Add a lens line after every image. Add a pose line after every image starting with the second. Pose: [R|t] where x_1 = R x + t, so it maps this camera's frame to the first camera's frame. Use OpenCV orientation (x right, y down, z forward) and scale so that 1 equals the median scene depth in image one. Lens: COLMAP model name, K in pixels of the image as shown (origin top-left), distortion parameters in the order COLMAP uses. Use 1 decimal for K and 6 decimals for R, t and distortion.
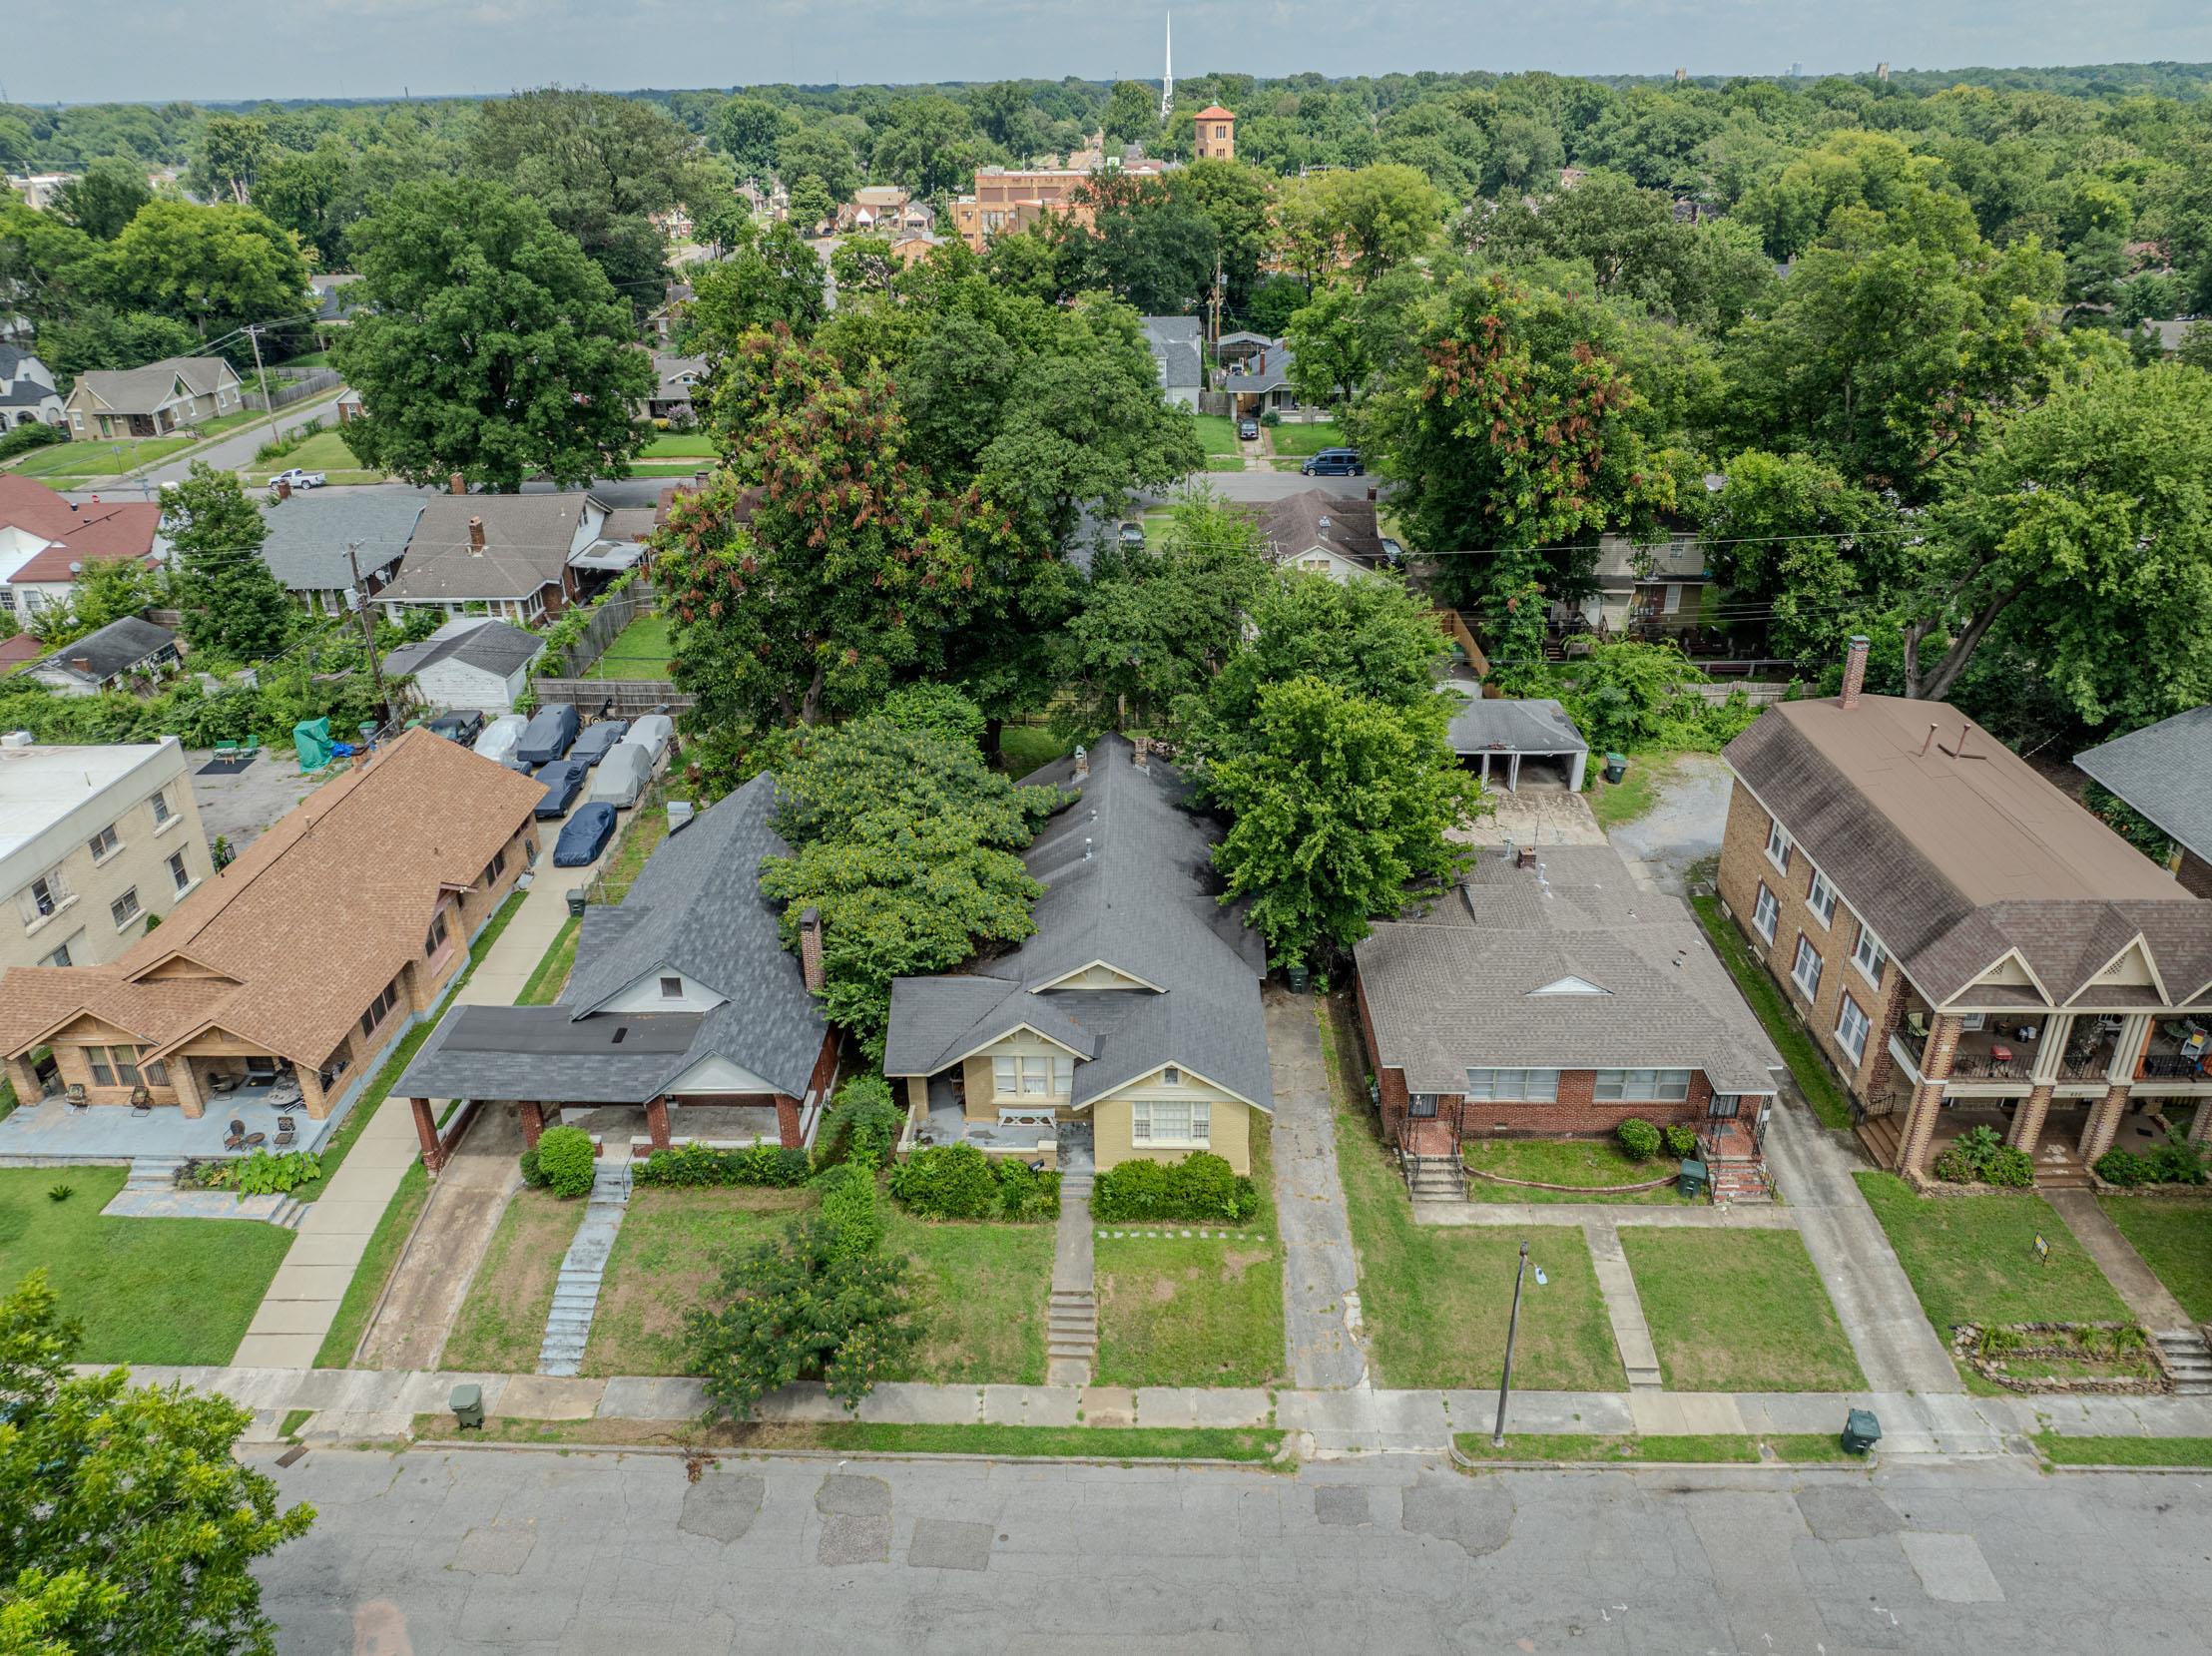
lens RADIAL K [[1564.9, 0, 1103.2], [0, 1564.9, 811.2], [0, 0, 1]] dist [-0.046788, 0.016384]
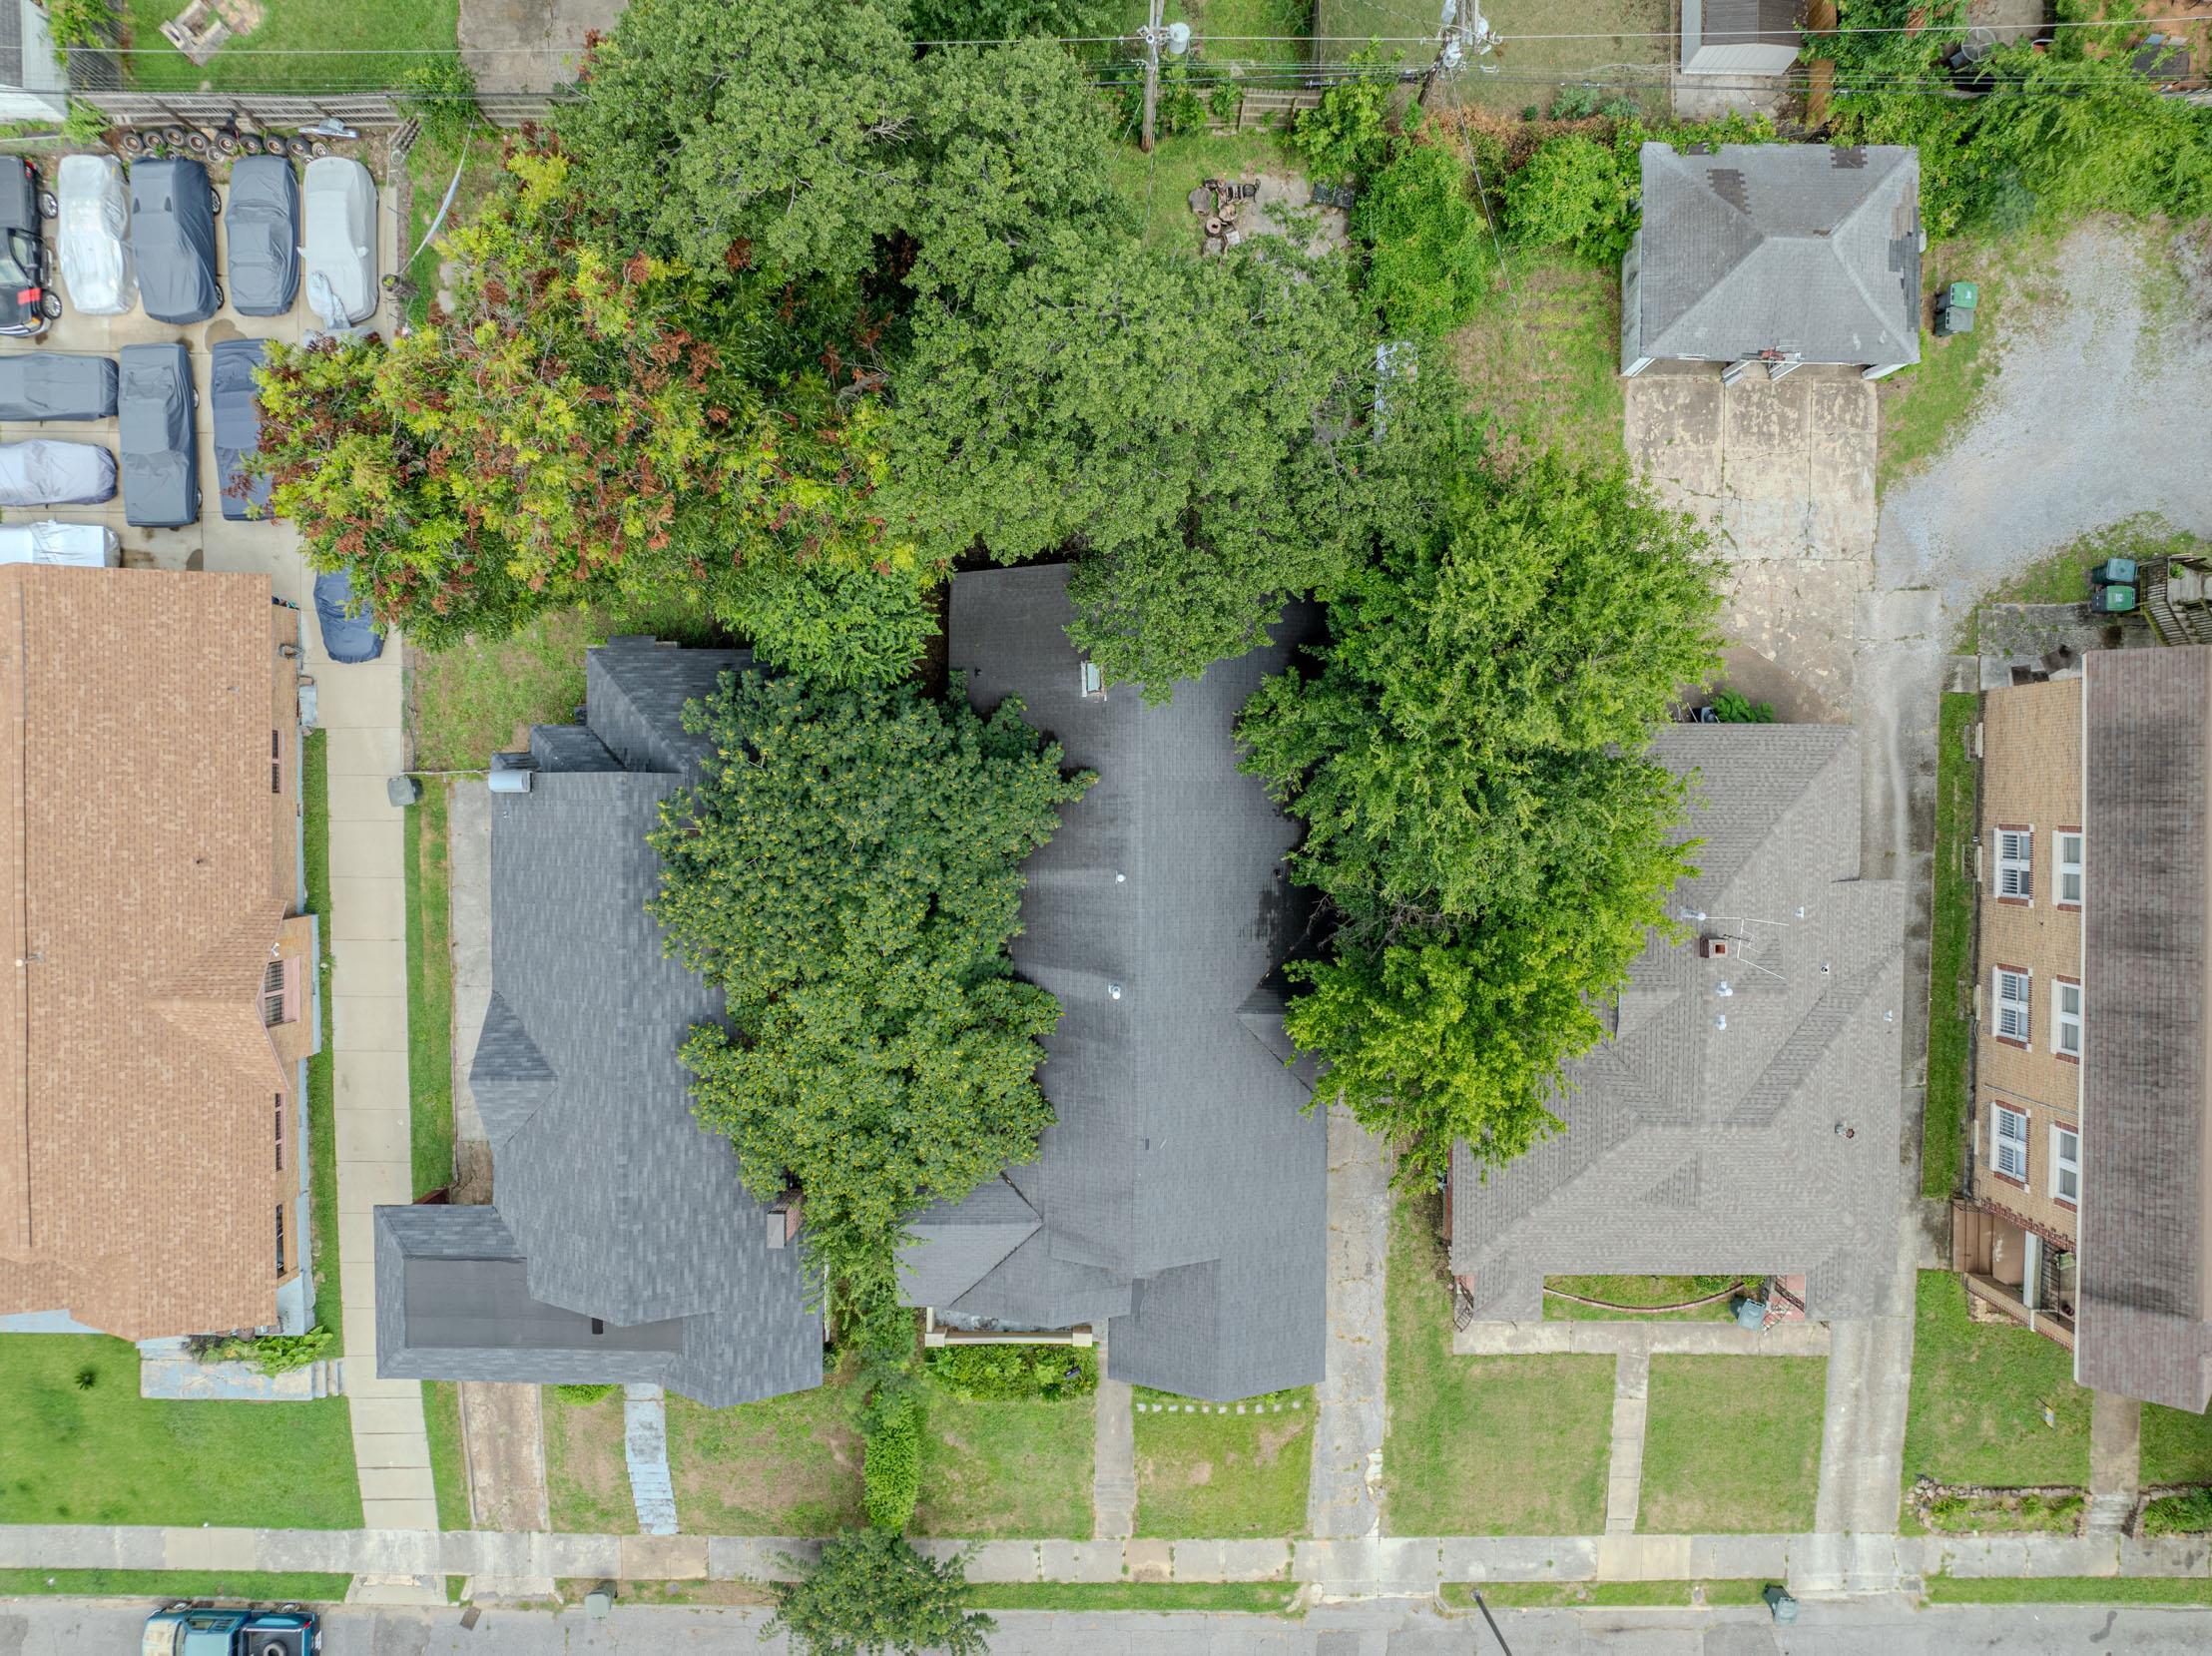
lens RADIAL K [[1564.9, 0, 1093.2], [0, 1564.9, 829.2], [0, 0, 1]] dist [-0.046788, 0.016384]
pose [[0.999710, -0.023836, -0.003327, -0.019074], [0.012684, 0.404345, 0.914519, -0.798763], [-0.020454, -0.914296, 0.404530, 0.922333]]
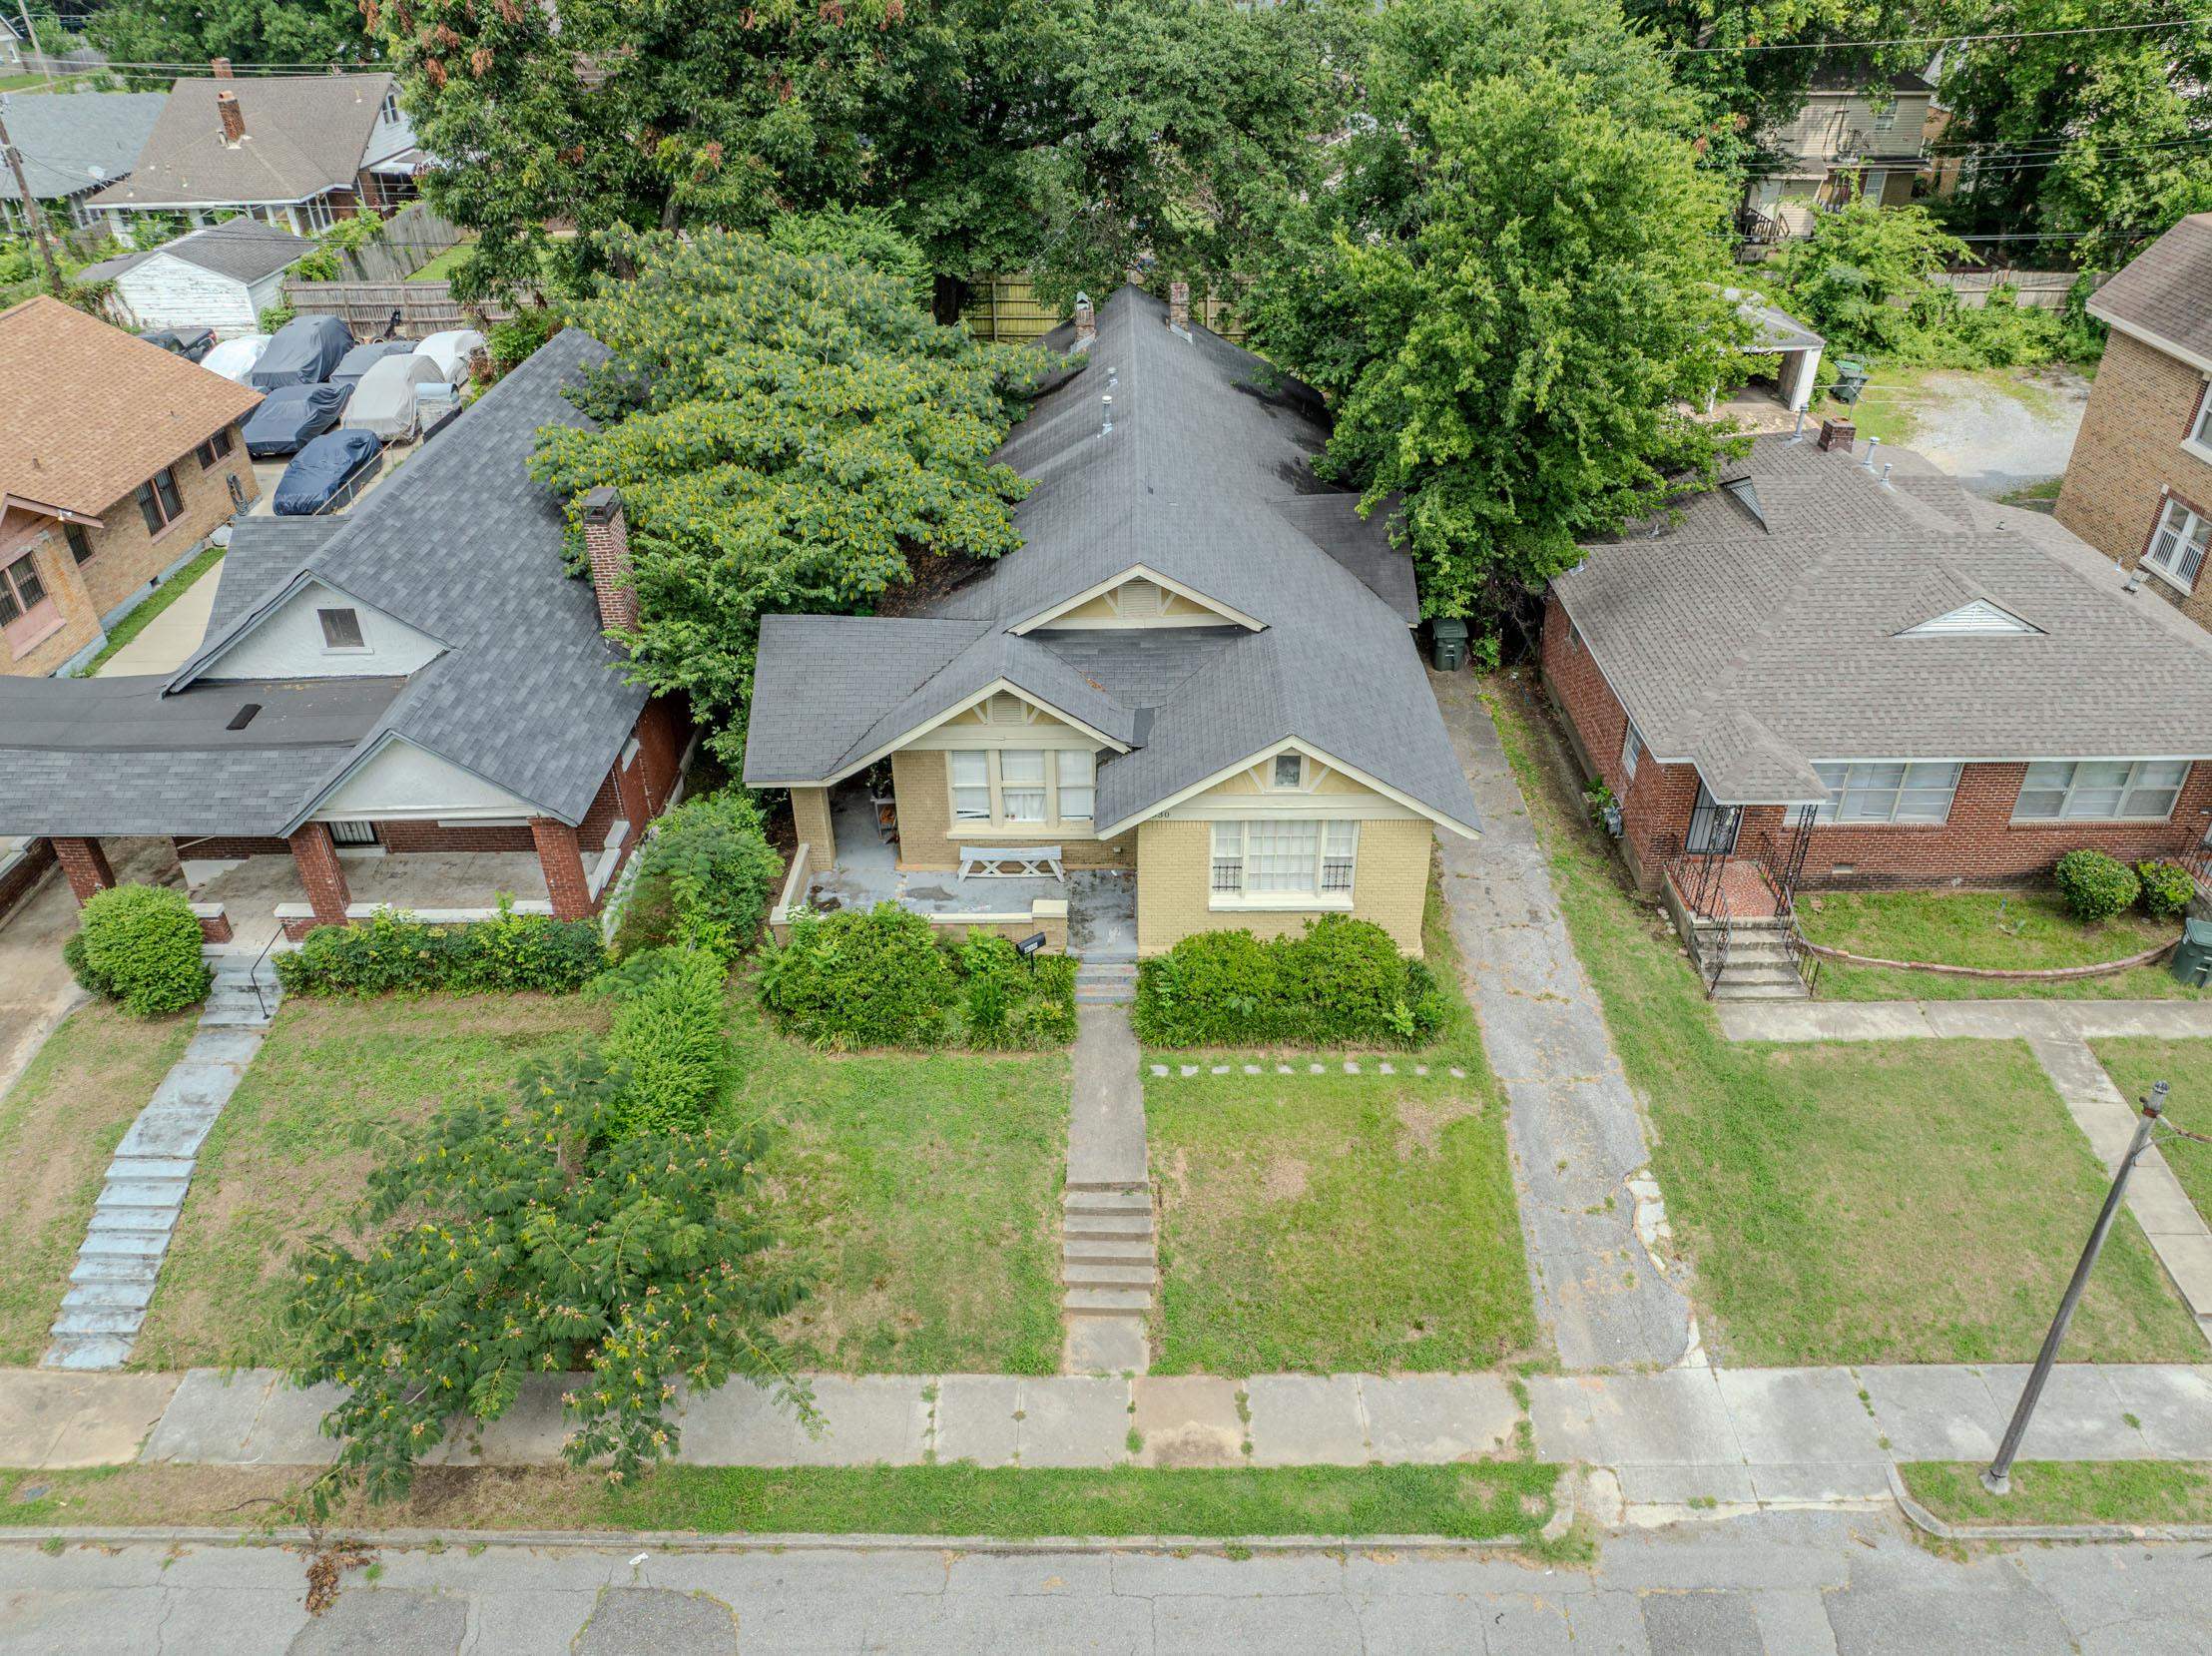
lens RADIAL K [[1564.9, 0, 1105.9], [0, 1564.9, 815.2], [0, 0, 1]] dist [-0.046788, 0.016384]
pose [[0.999743, -0.013058, 0.018526, -0.026688], [0.010642, 0.992097, 0.125018, 0.117993], [-0.020012, -0.124789, 0.991981, 0.480405]]
